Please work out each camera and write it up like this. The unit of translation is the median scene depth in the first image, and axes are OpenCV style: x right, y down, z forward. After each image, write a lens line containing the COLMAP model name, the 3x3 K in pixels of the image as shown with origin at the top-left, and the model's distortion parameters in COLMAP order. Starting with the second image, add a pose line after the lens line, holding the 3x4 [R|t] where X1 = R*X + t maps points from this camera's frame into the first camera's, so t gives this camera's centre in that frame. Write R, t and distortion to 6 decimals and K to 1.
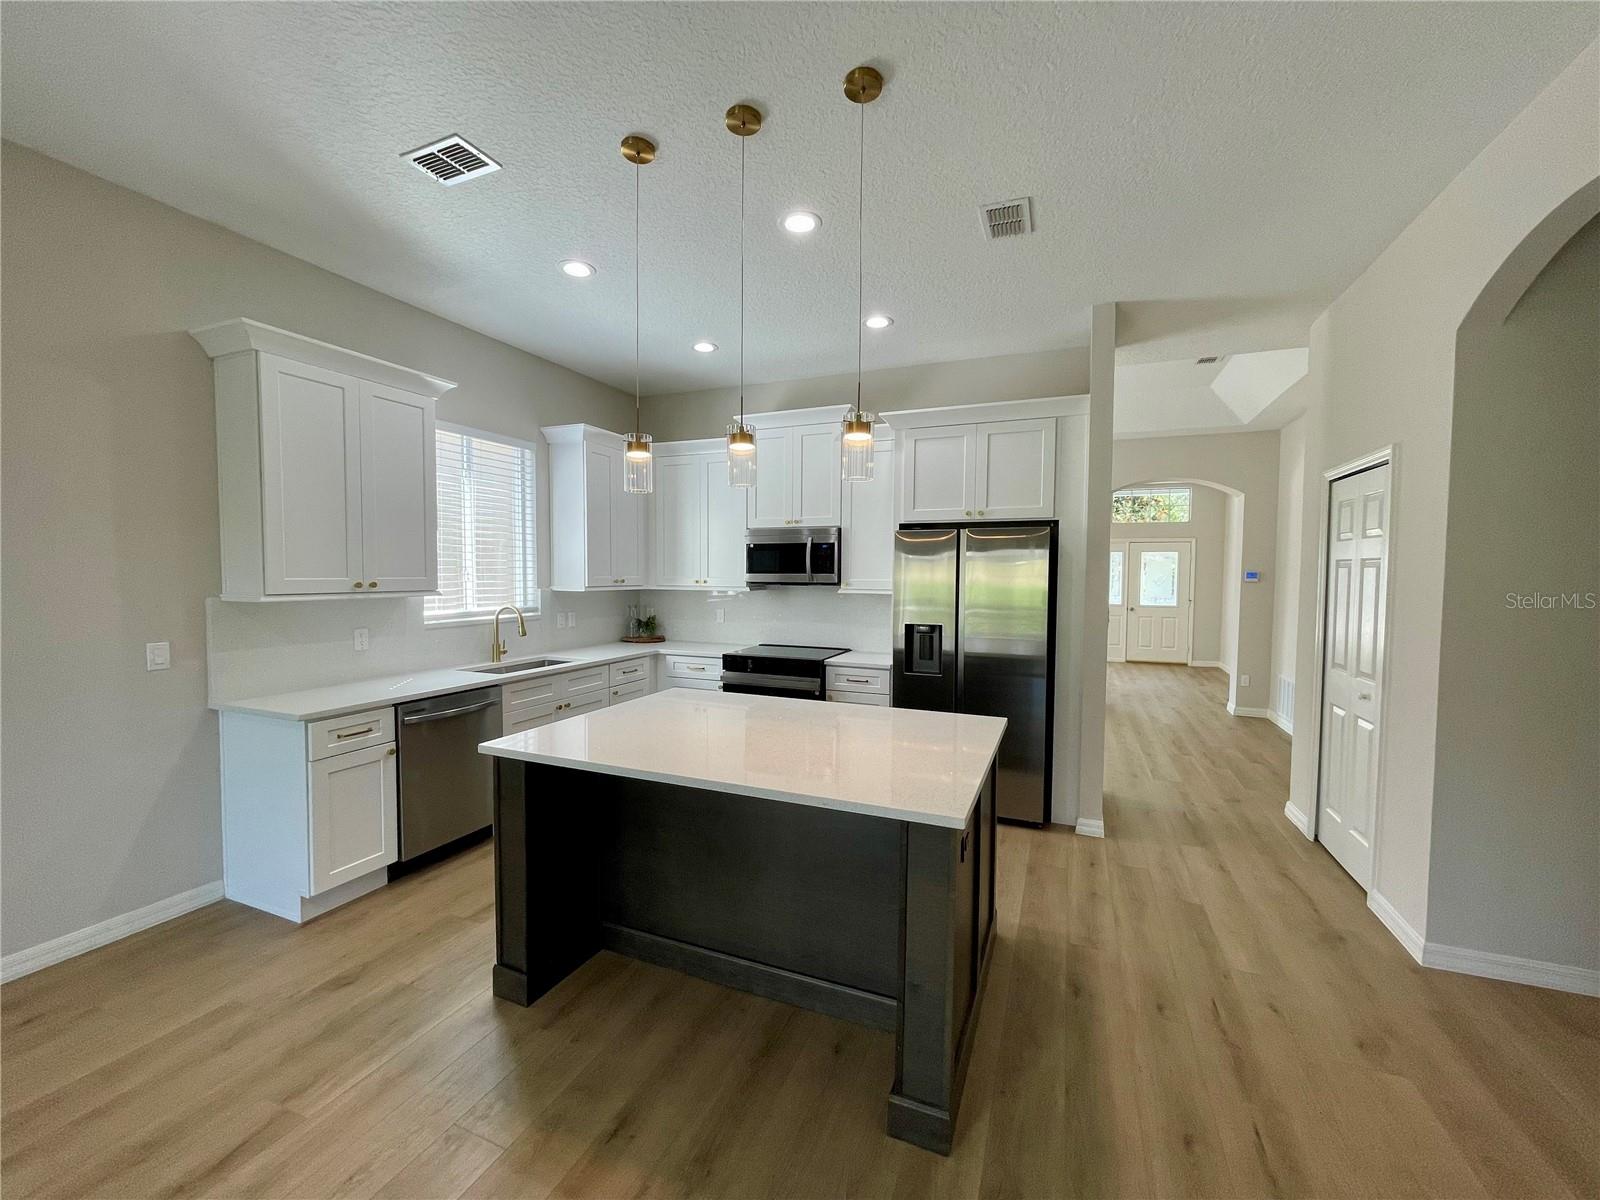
lens RADIAL K [[644.4, 0, 798.6], [0, 644.4, 603.0], [0, 0, 1]] dist [0.000018, -0.000605]
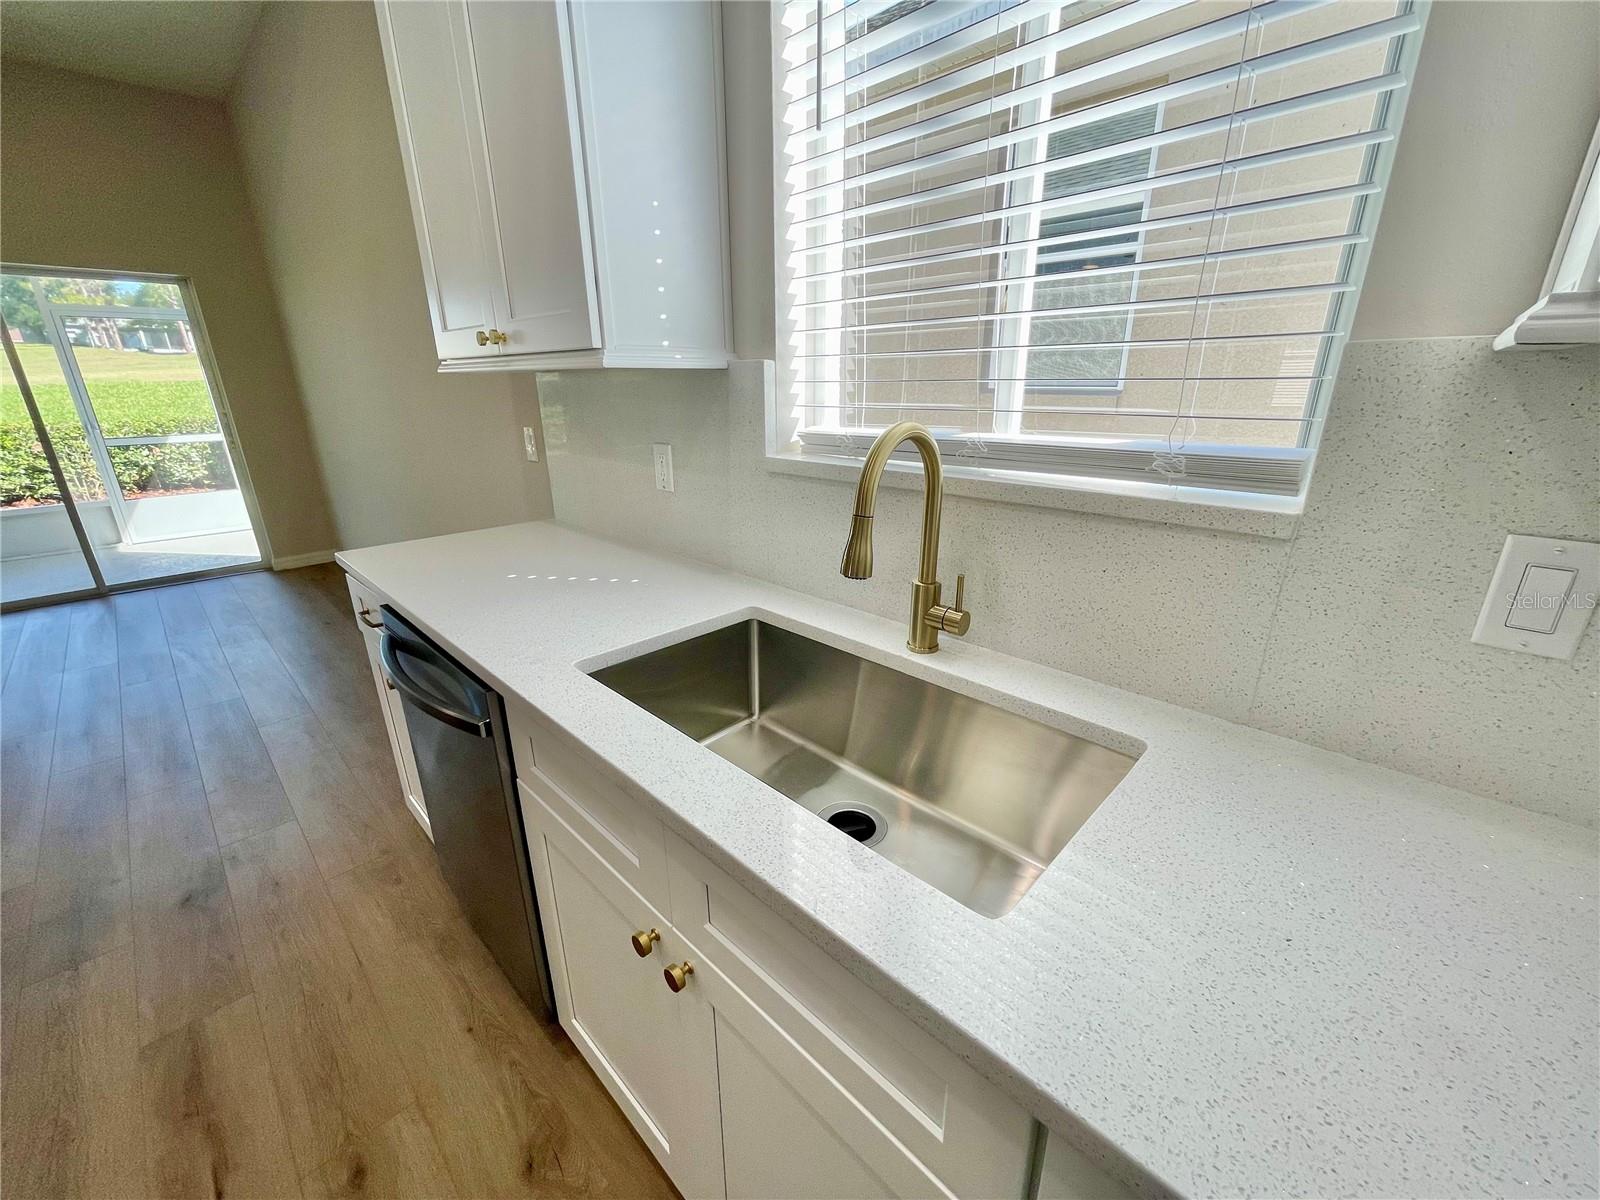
lens RADIAL K [[644.4, 0, 794.3], [0, 644.4, 600.7], [0, 0, 1]] dist [0.000018, -0.000605]
pose [[-0.365886, 0.299537, -0.881138, -0.247299], [-0.041798, 0.940545, 0.337089, -0.012828], [0.929720, 0.160166, -0.331612, 1.138571]]
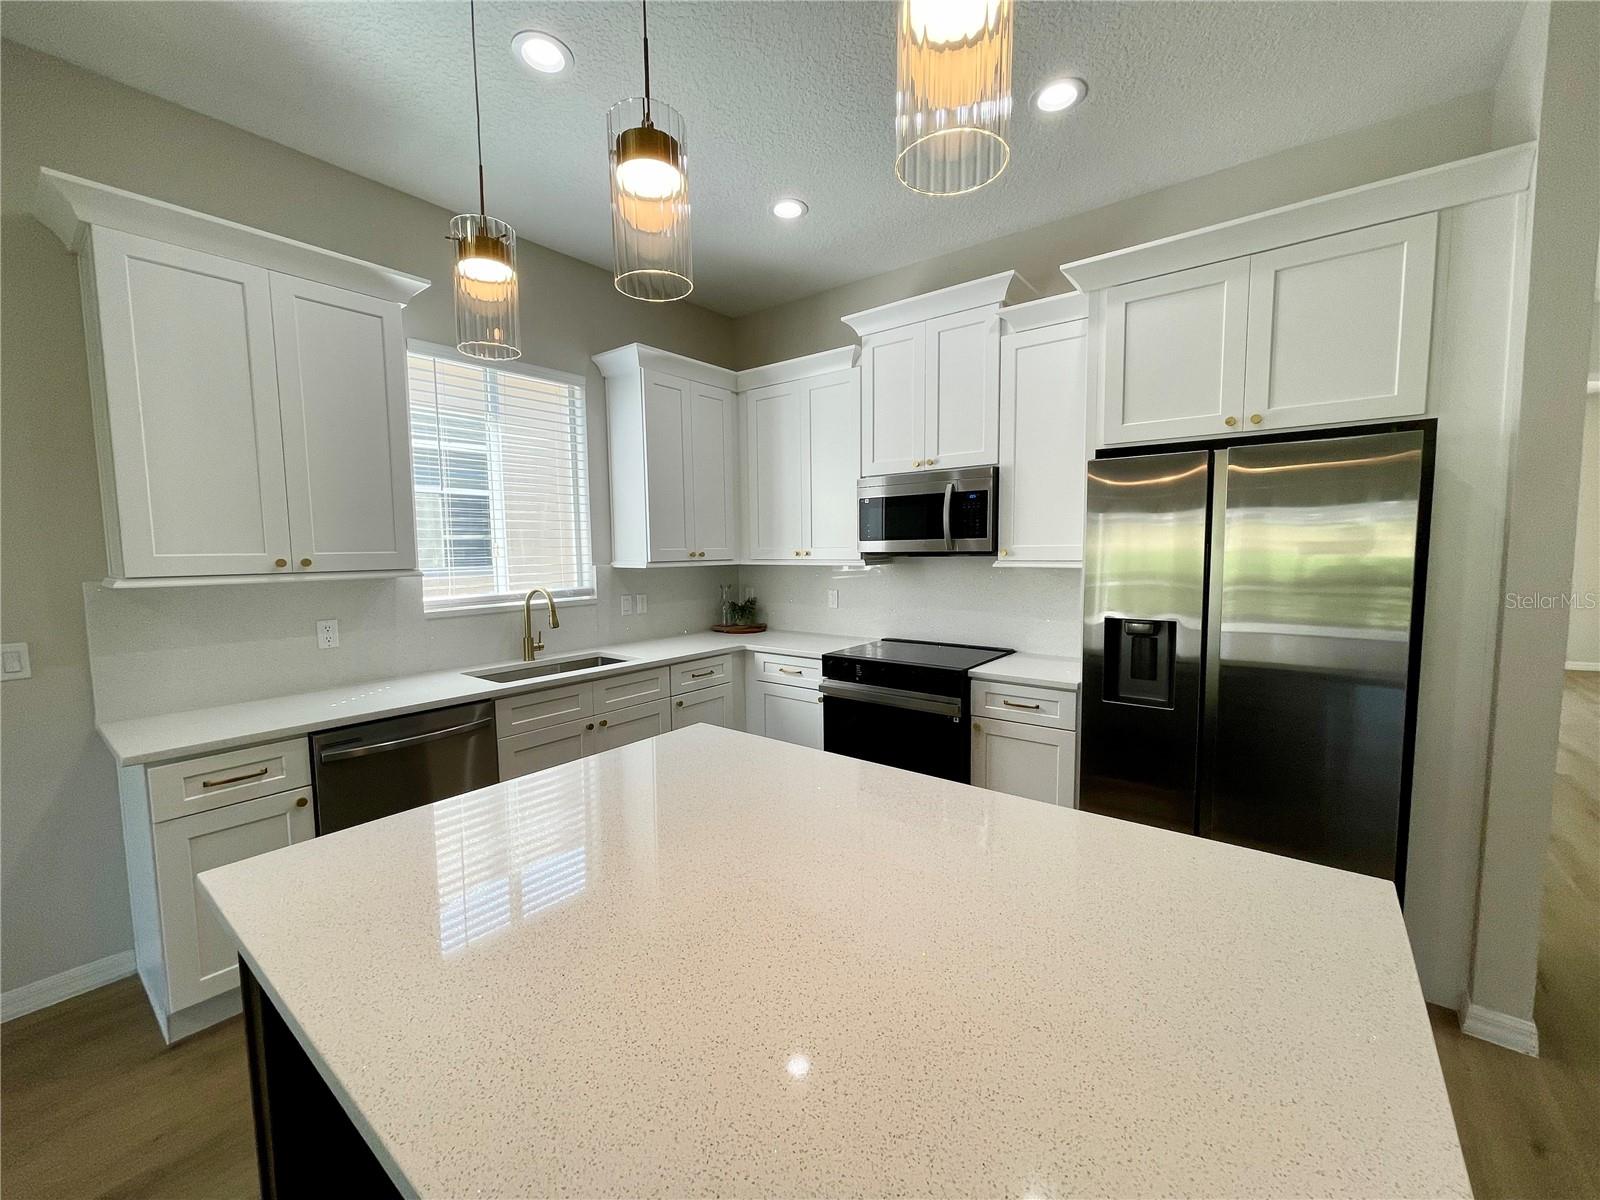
lens RADIAL K [[644.4, 0, 798.4], [0, 644.4, 601.2], [0, 0, 1]] dist [0.000018, -0.000605]
pose [[0.964261, 0.003998, -0.264924, 0.053955], [0.005695, 0.999342, 0.035811, -0.006233], [0.264893, -0.036040, 0.963604, 0.375327]]
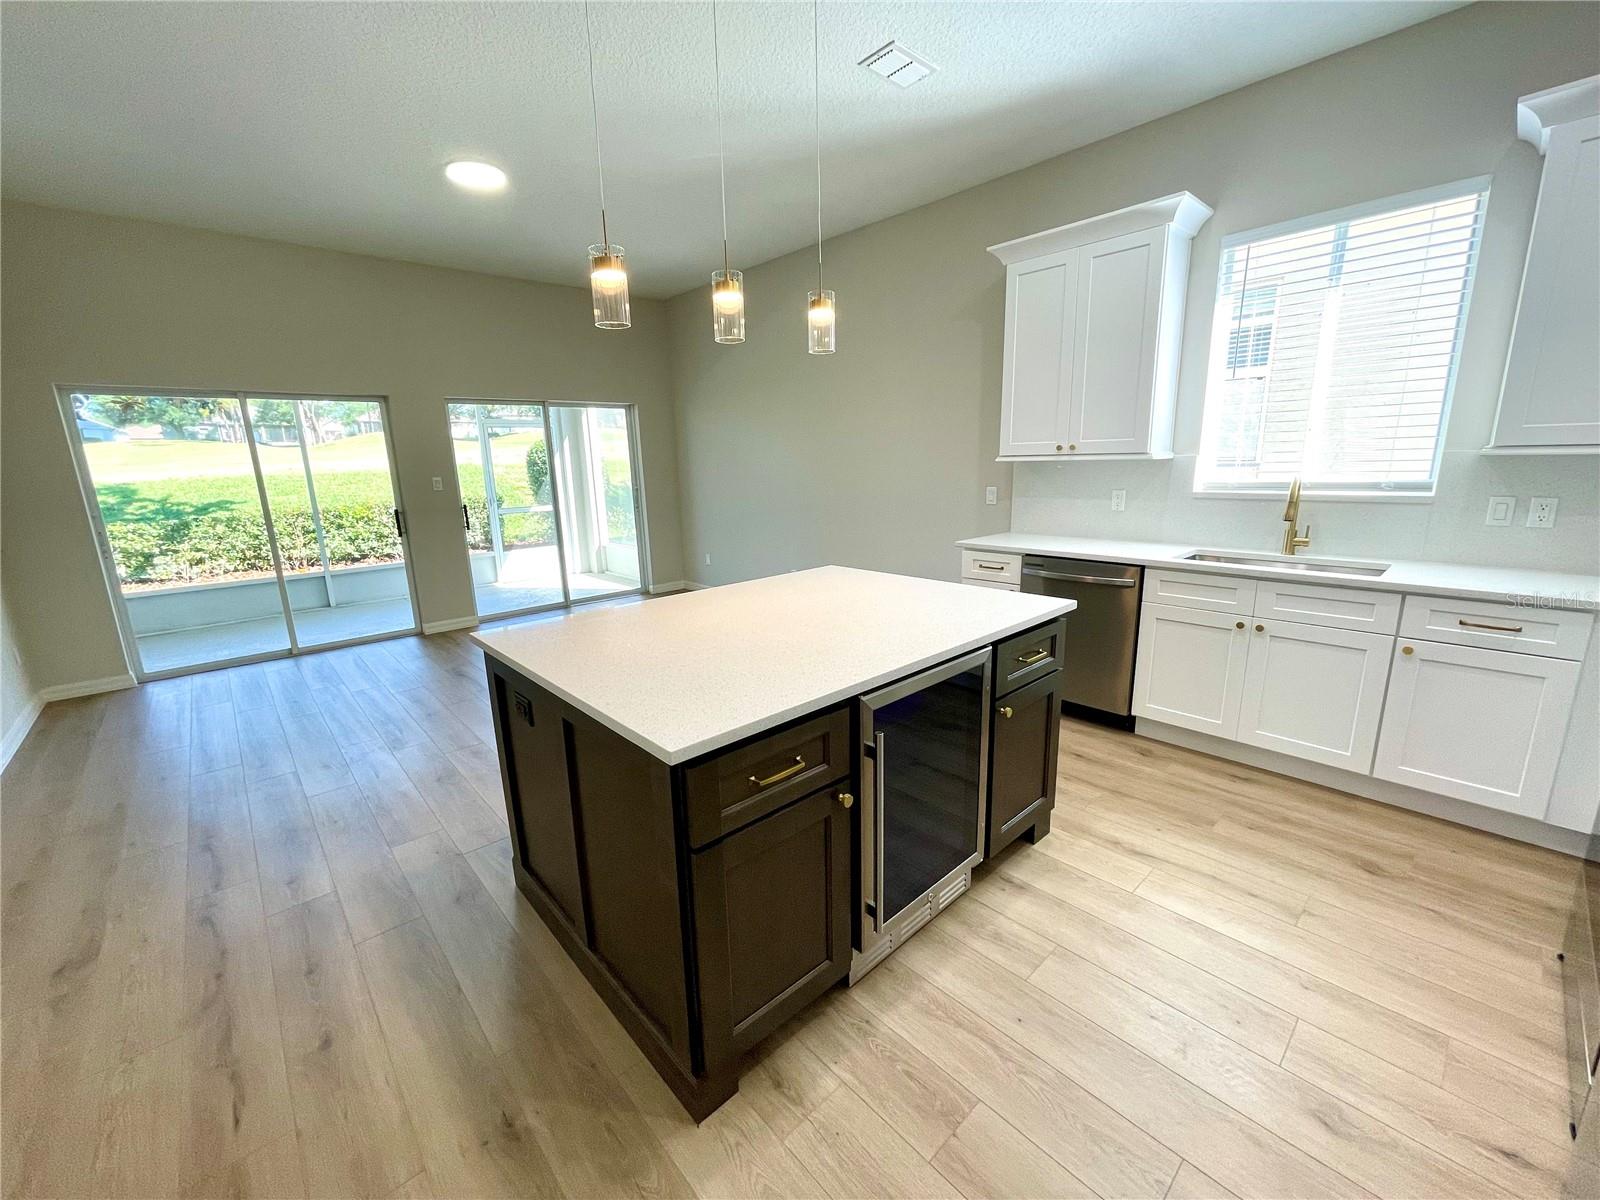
lens RADIAL K [[644.4, 0, 794.6], [0, 644.4, 599.5], [0, 0, 1]] dist [0.000018, -0.000605]
pose [[-0.422140, 0.200268, -0.884133, 0.461610], [-0.020994, 0.972871, 0.230392, -0.016356], [0.906287, 0.115819, -0.406484, 0.876890]]
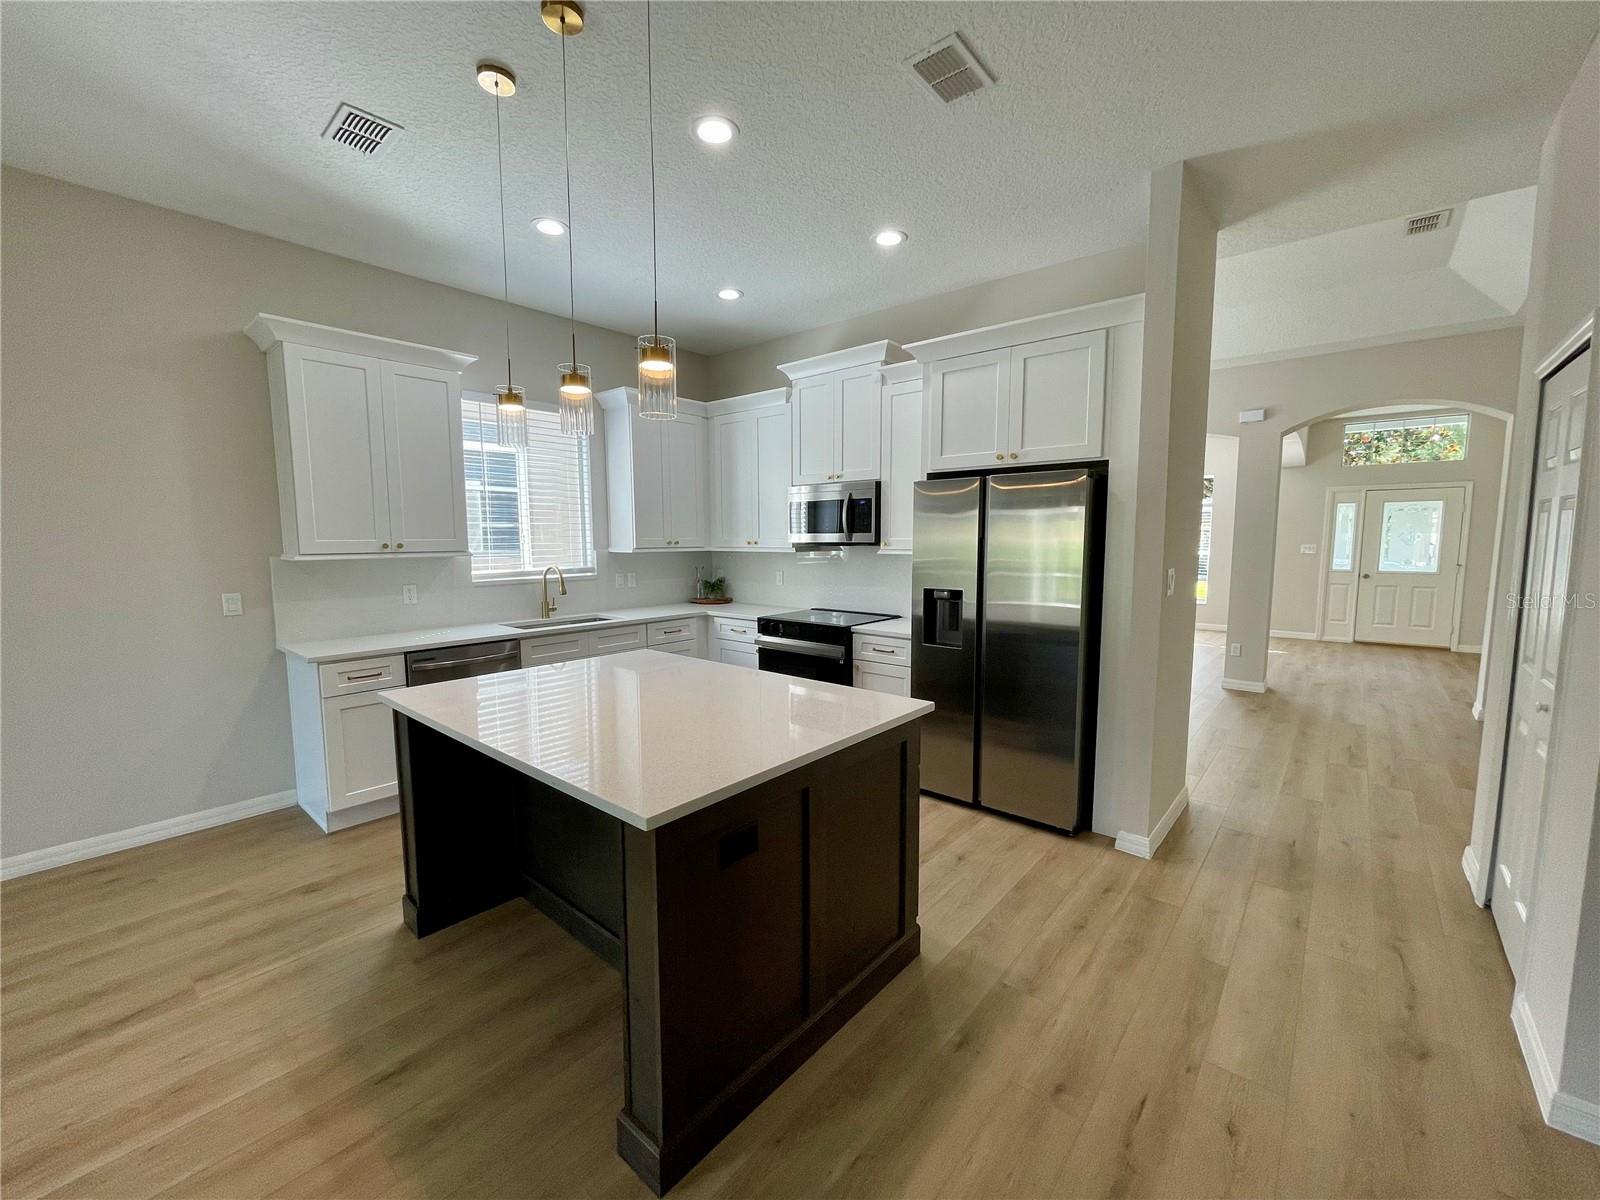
lens RADIAL K [[644.4, 0, 798.0], [0, 644.4, 602.6], [0, 0, 1]] dist [0.000018, -0.000605]
pose [[0.951536, 0.021478, -0.306788, 0.287750], [-0.004724, 0.998461, 0.055250, 0.004318], [0.307503, -0.051123, 0.950173, 0.119606]]
